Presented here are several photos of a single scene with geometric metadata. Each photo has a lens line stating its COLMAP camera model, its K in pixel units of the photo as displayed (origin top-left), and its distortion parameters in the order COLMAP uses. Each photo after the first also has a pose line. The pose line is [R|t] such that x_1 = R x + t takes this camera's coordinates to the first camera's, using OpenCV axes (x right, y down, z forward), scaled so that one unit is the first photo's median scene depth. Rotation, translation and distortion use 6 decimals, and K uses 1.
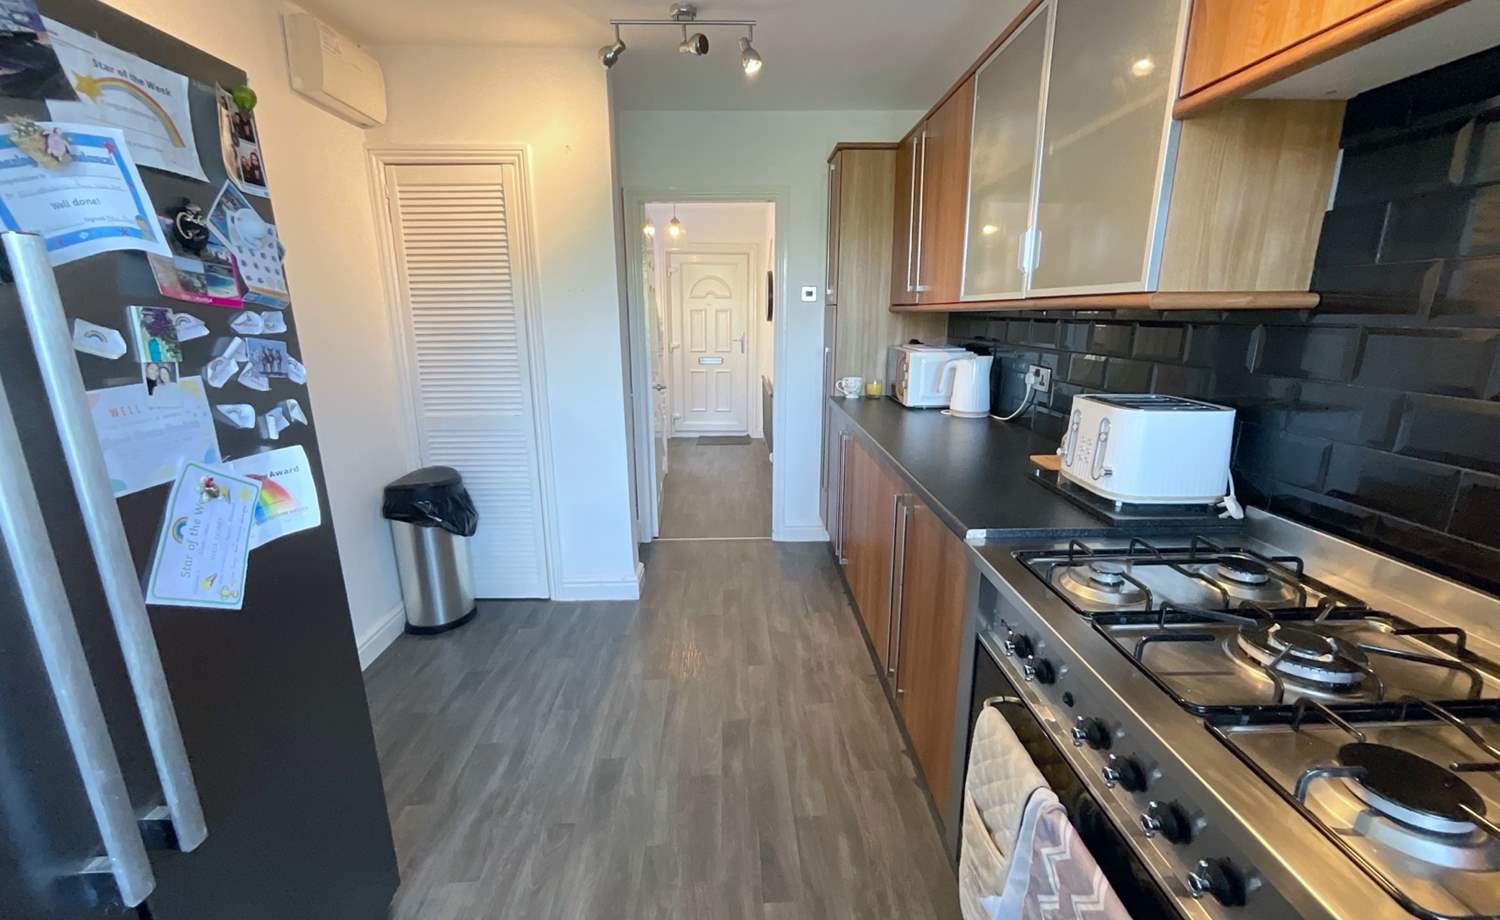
lens RADIAL K [[610.2, 0, 751.9], [0, 610.2, 457.3], [0, 0, 1]] dist [-0.002796, 0.002224]
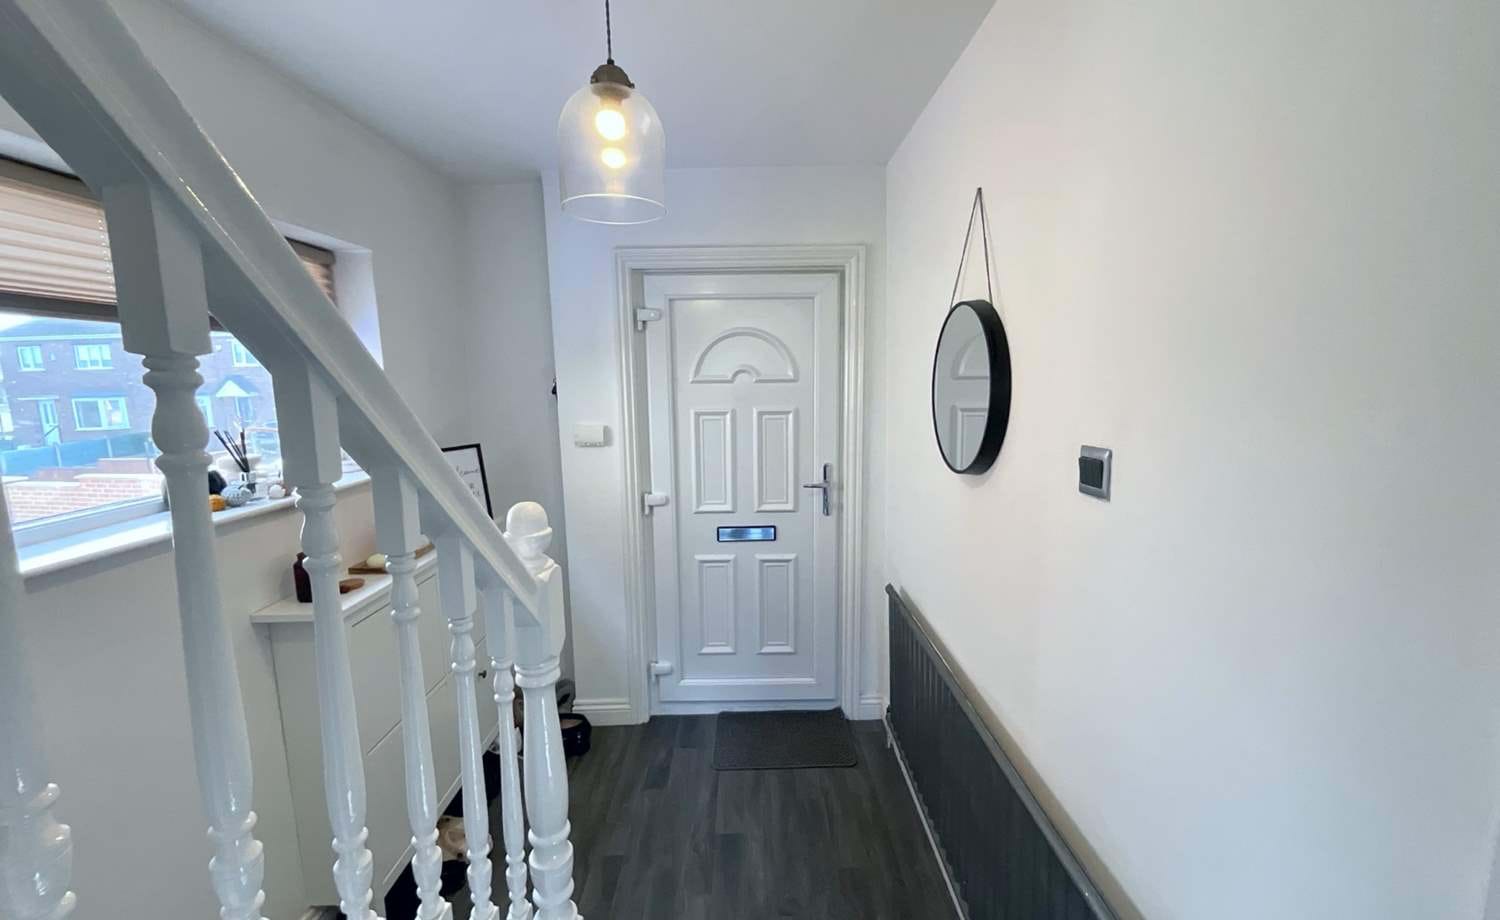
lens RADIAL K [[610.2, 0, 751.8], [0, 610.2, 459.3], [0, 0, 1]] dist [-0.002796, 0.002224]
pose [[0.999542, -0.014273, -0.026673, -0.053596], [0.011581, 0.995072, -0.098473, -0.171619], [0.027947, 0.098119, 0.994782, 0.609555]]
